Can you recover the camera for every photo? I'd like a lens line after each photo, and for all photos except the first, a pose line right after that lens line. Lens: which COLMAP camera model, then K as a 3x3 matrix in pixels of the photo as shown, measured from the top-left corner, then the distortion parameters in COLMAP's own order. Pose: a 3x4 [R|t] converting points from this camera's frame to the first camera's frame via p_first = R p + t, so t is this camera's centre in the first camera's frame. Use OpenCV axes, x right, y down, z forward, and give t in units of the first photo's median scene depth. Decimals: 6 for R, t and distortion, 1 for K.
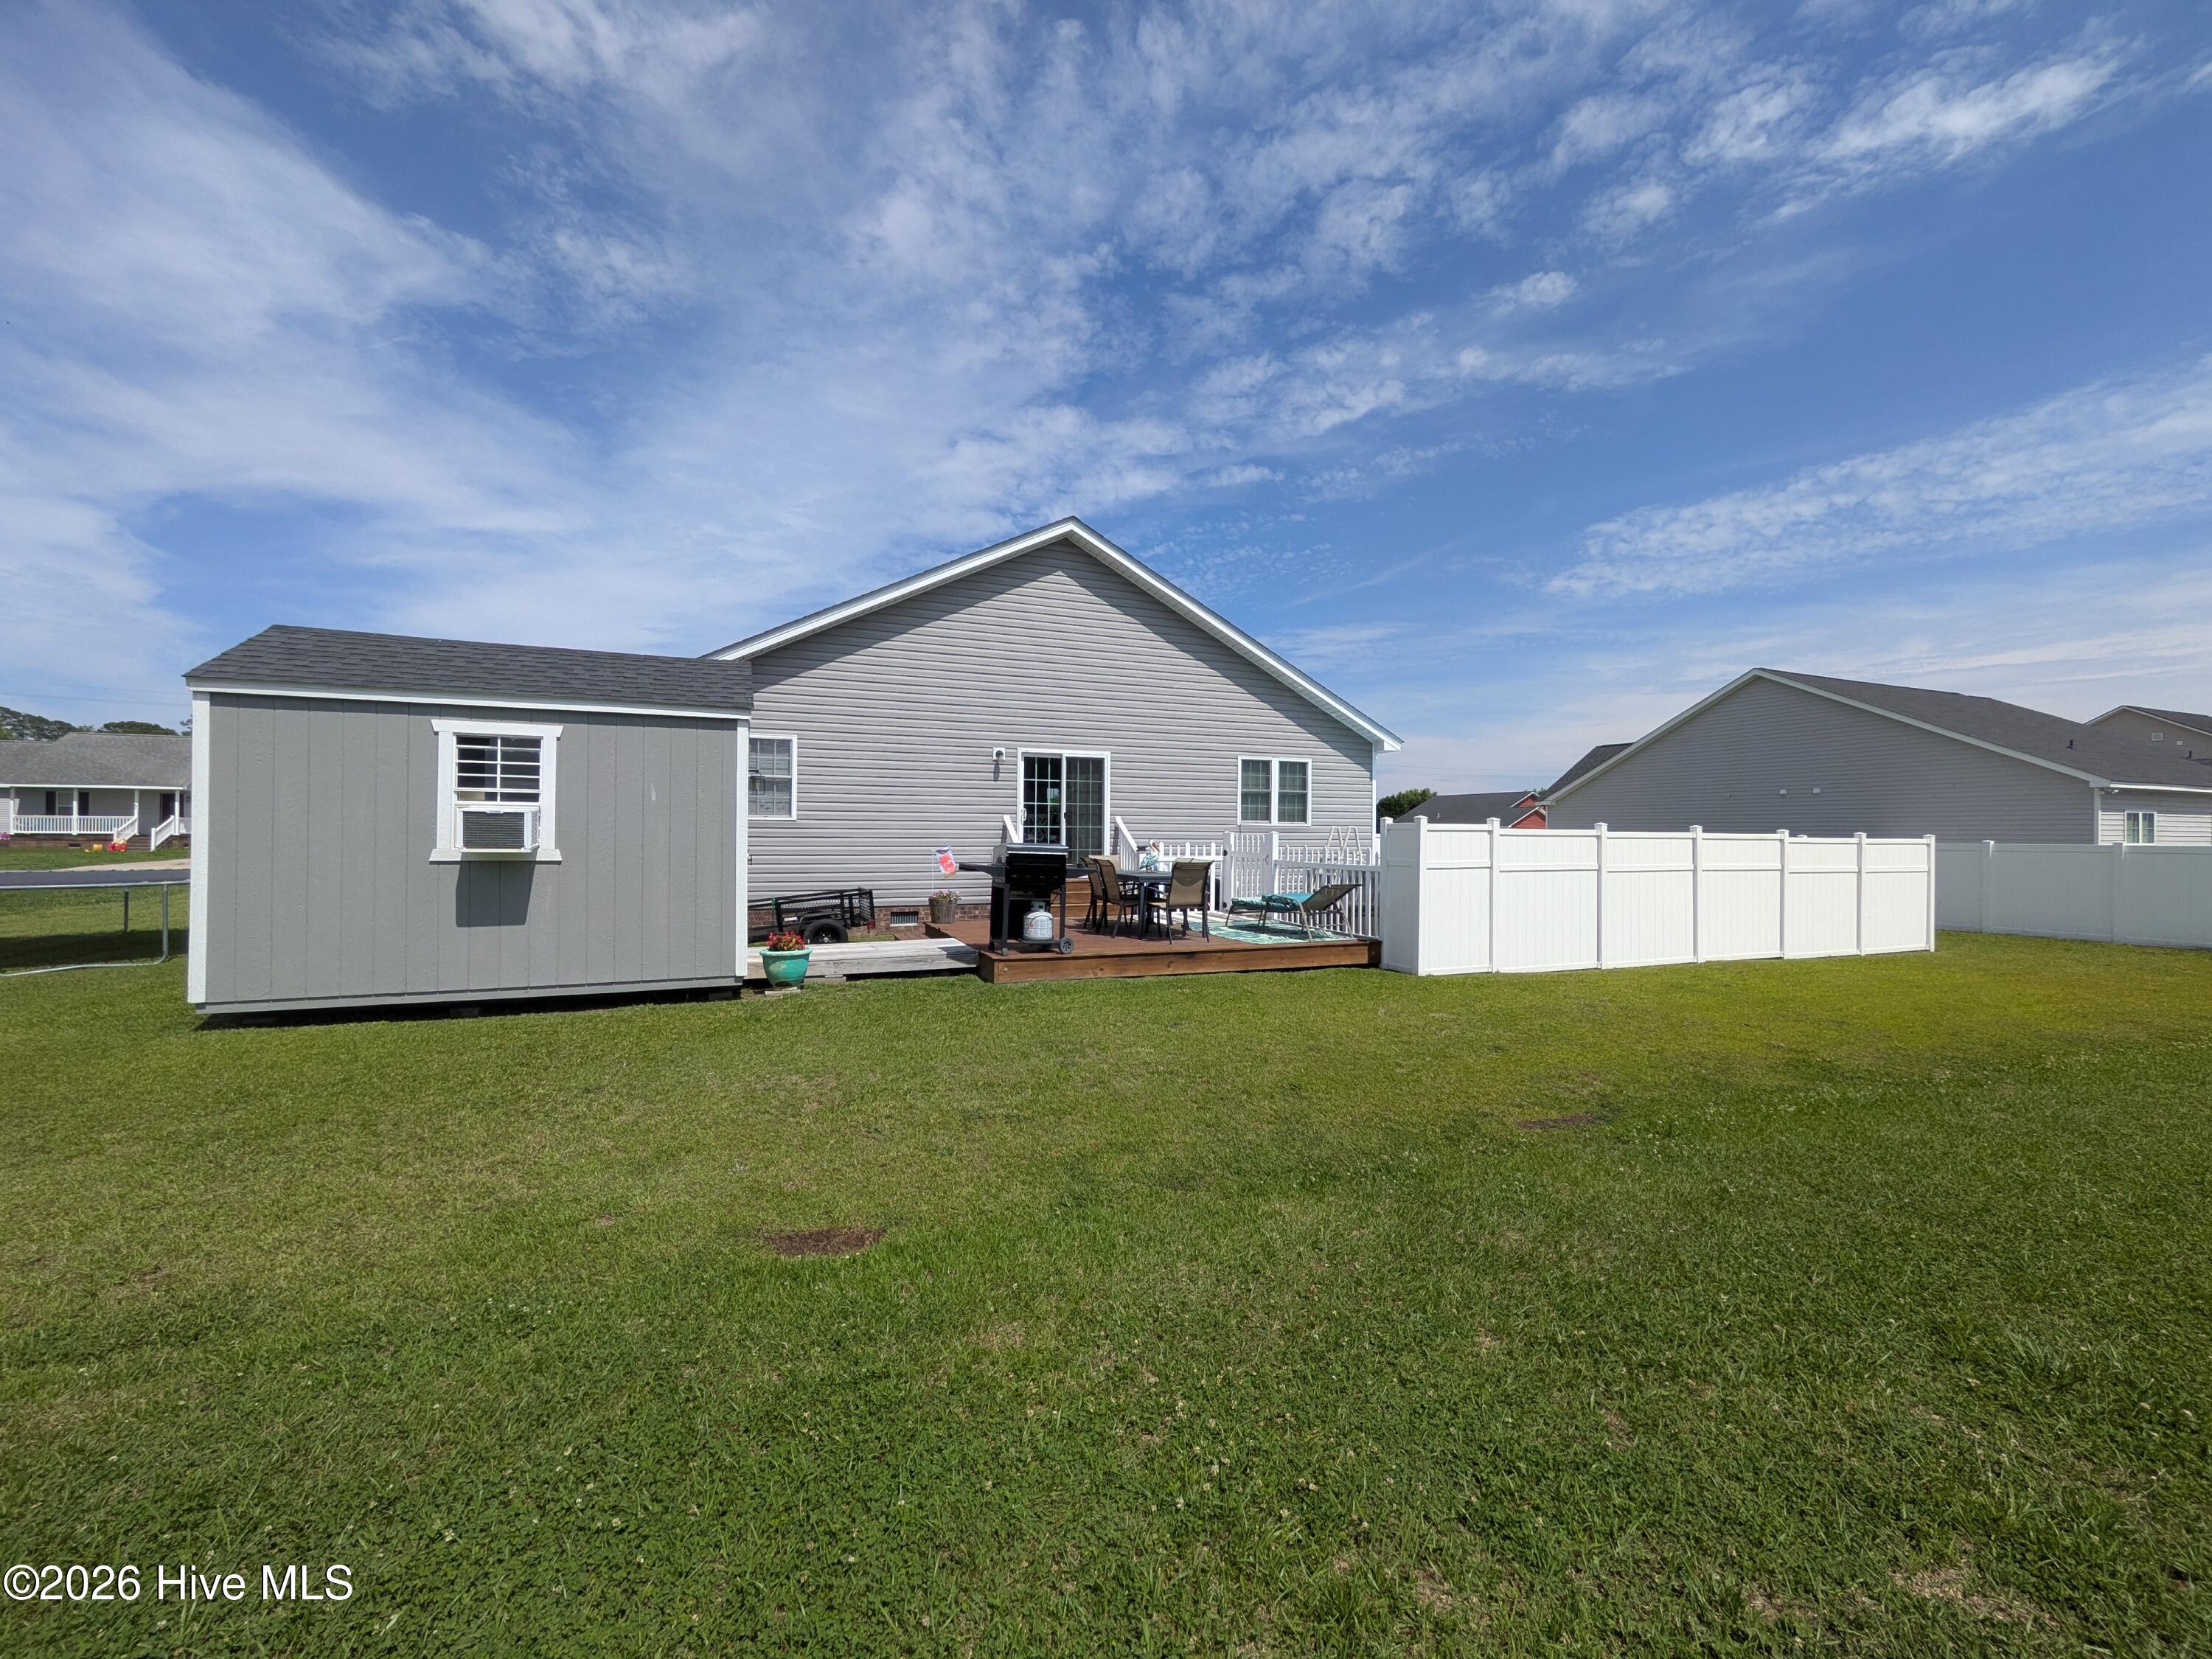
lens RADIAL K [[875.4, 0, 1104.5], [0, 875.4, 838.9], [0, 0, 1]] dist [-0.000057, -0.000012]
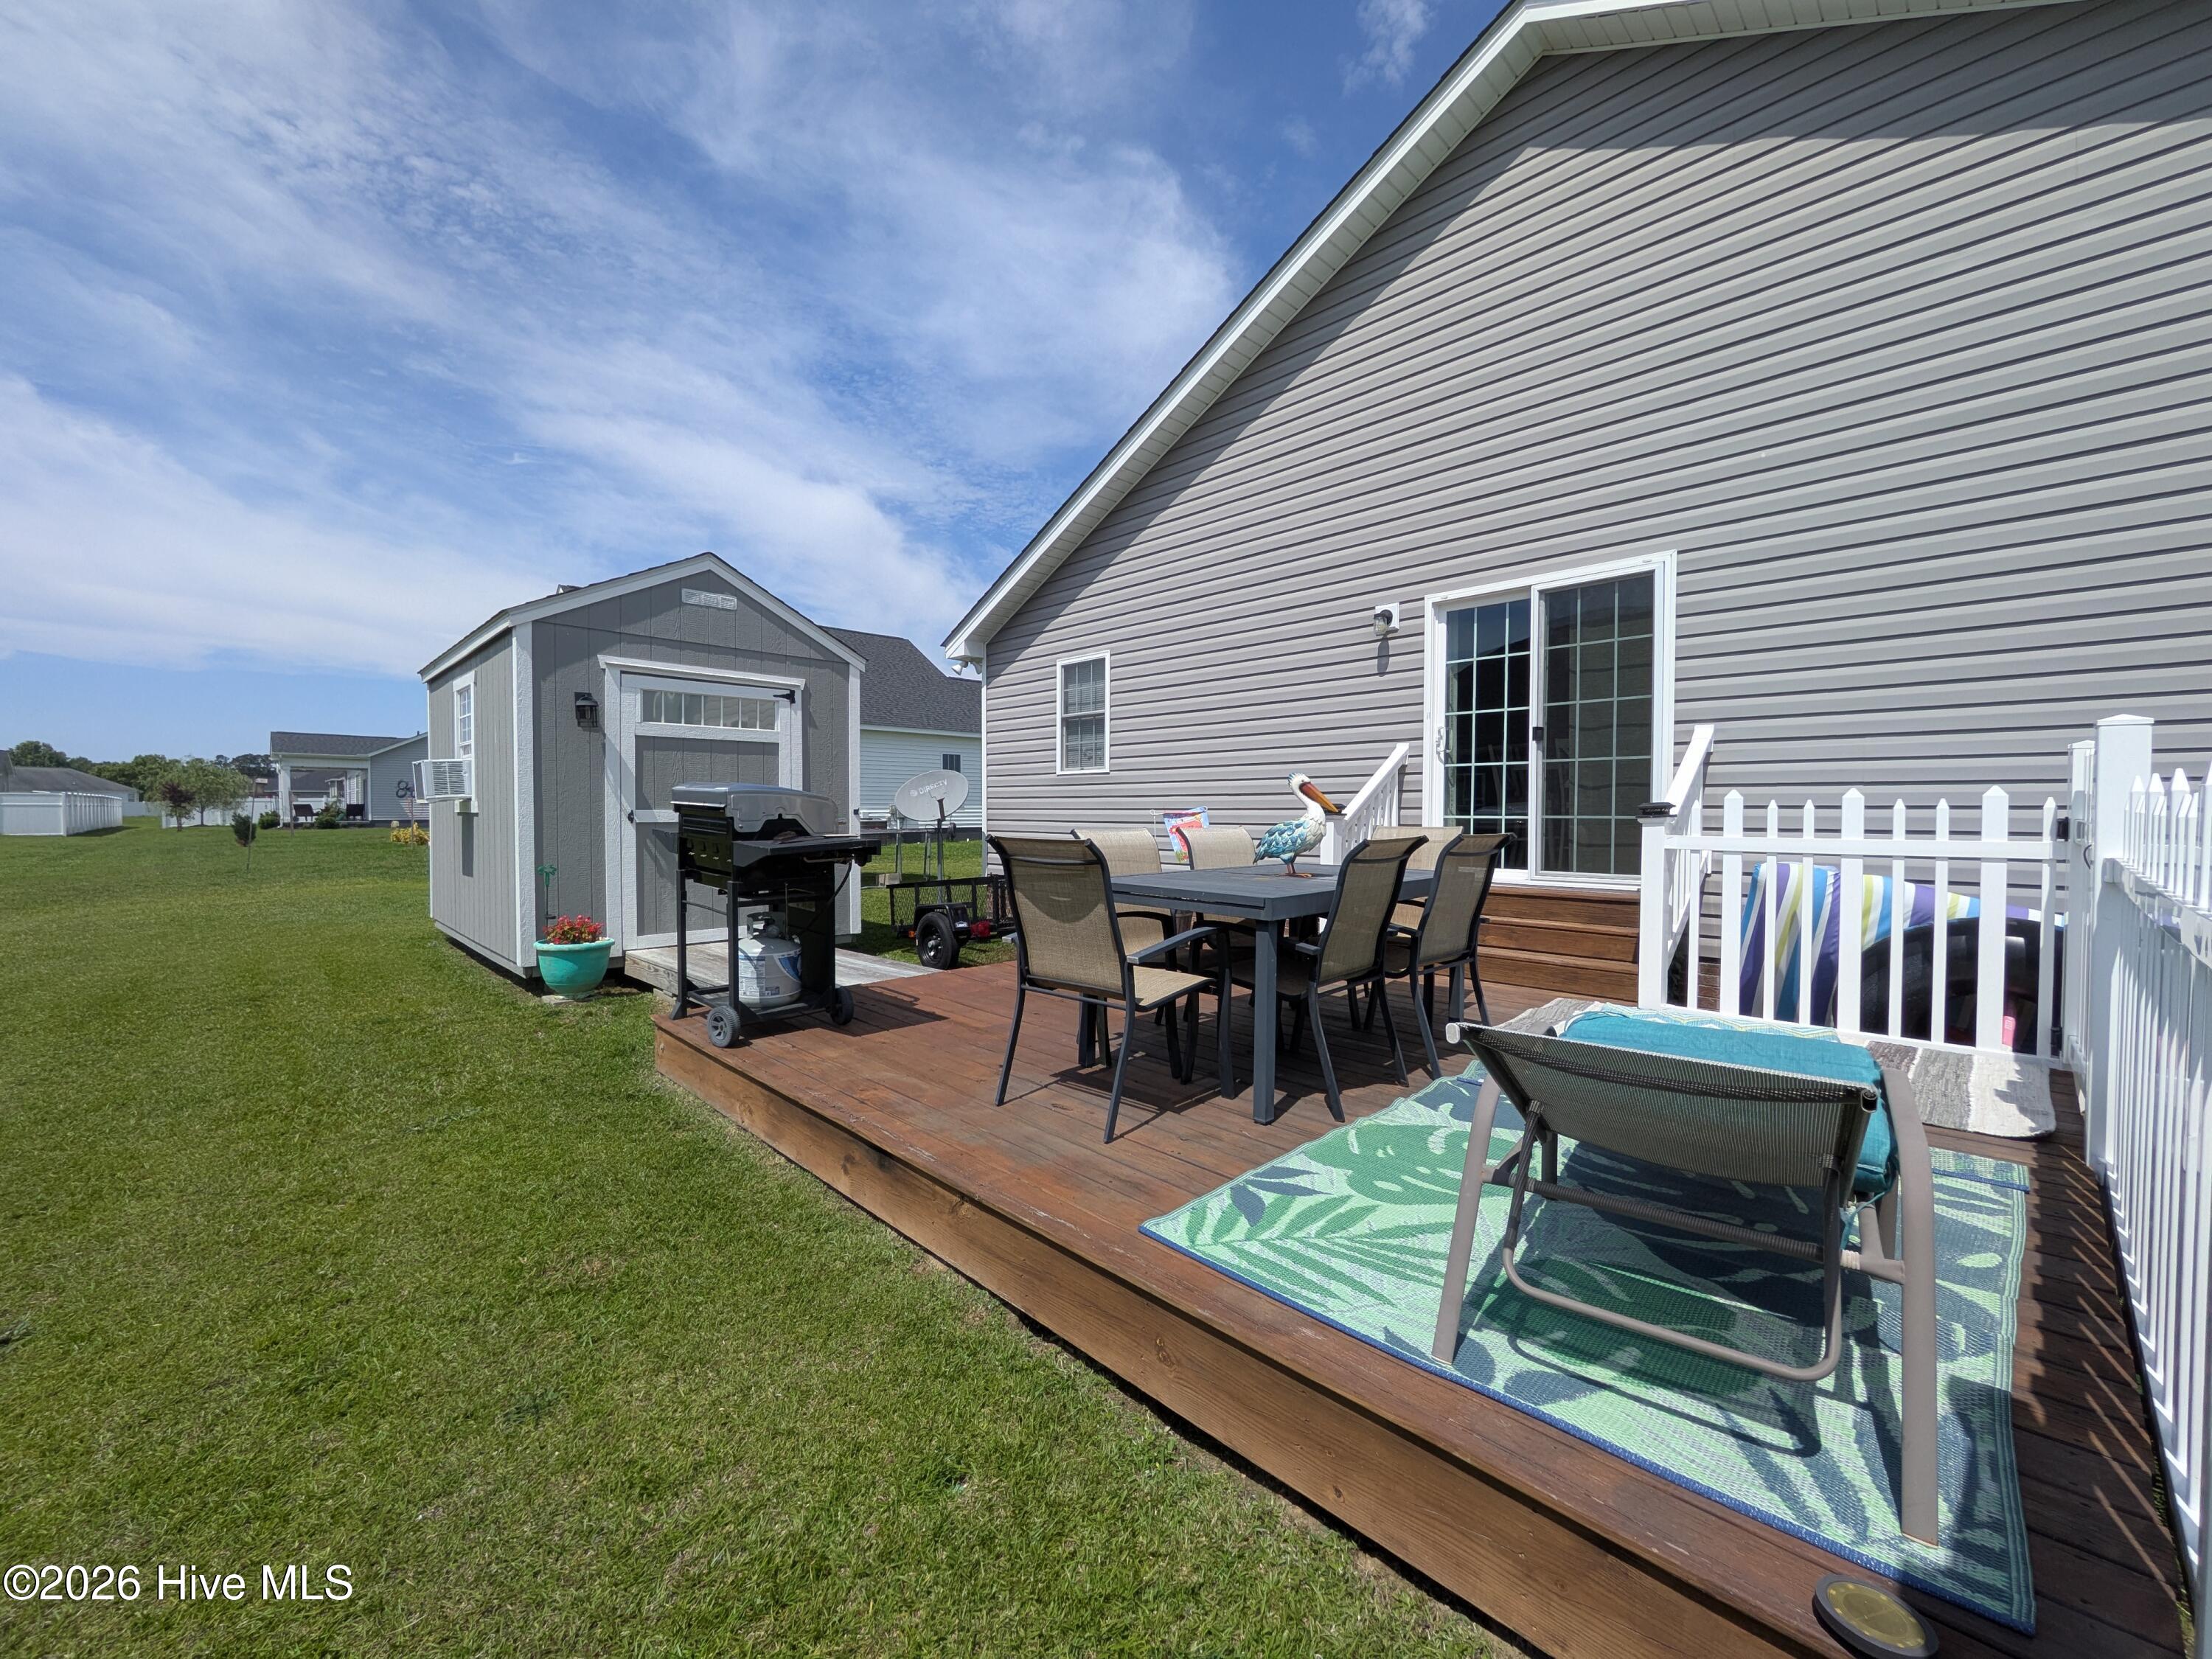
lens RADIAL K [[875.4, 0, 1105.0], [0, 875.4, 824.7], [0, 0, 1]] dist [-0.000057, -0.000012]
pose [[0.395880, 0.010347, -0.918244, 0.256314], [0.004675, 0.999901, 0.013283, 0.009604], [0.918290, -0.009552, 0.395793, 0.650207]]
